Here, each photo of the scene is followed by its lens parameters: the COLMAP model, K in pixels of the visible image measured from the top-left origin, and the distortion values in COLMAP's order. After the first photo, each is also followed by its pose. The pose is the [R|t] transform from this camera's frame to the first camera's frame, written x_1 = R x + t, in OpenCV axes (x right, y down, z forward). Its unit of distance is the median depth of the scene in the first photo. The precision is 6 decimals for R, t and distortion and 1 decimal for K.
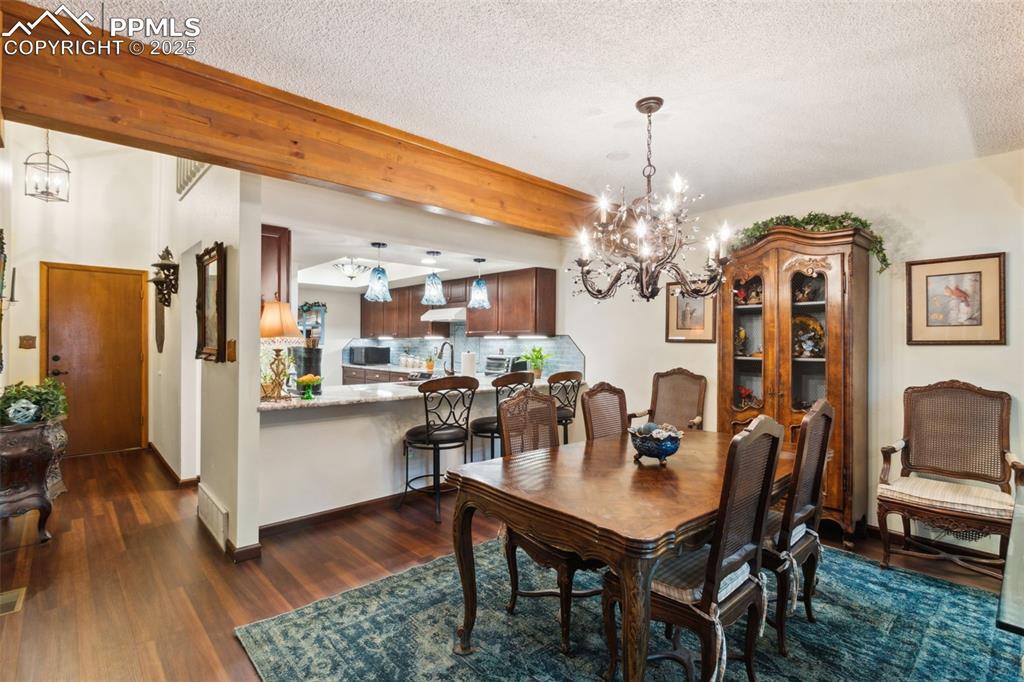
lens RADIAL K [[481.0, 0, 511.9], [0, 481.0, 338.8], [0, 0, 1]] dist [0.002796, 0.000574]
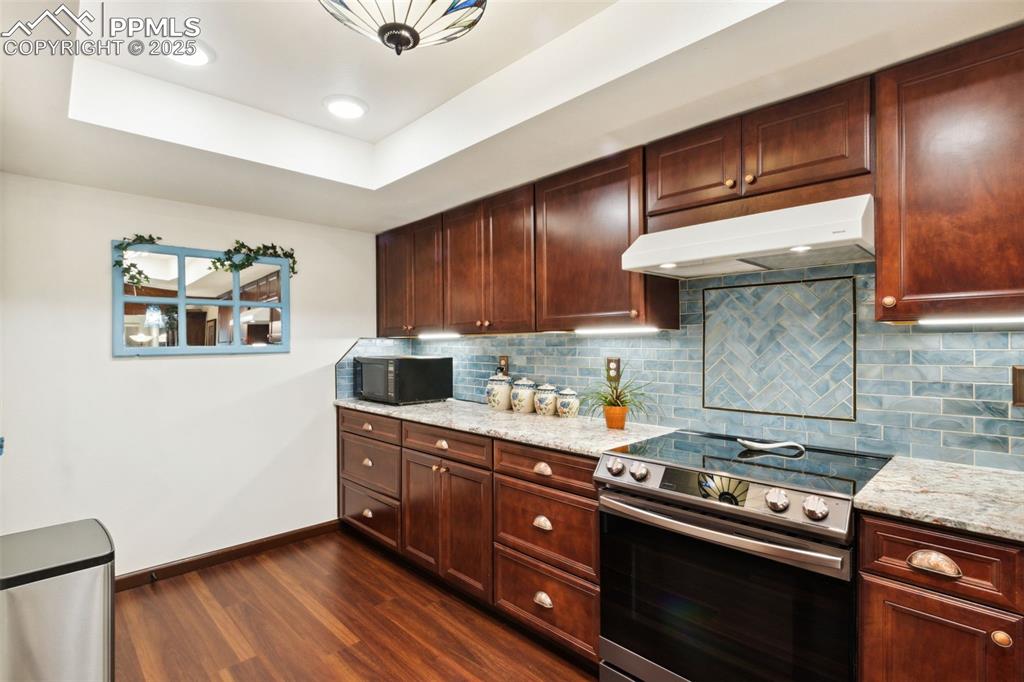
lens RADIAL K [[481.0, 0, 504.9], [0, 481.0, 344.9], [0, 0, 1]] dist [0.002796, 0.000574]
pose [[0.999951, -0.009695, 0.001782, -0.208231], [0.009689, 0.999947, 0.003367, 0.005483], [-0.001815, -0.003349, 0.999993, 0.587906]]
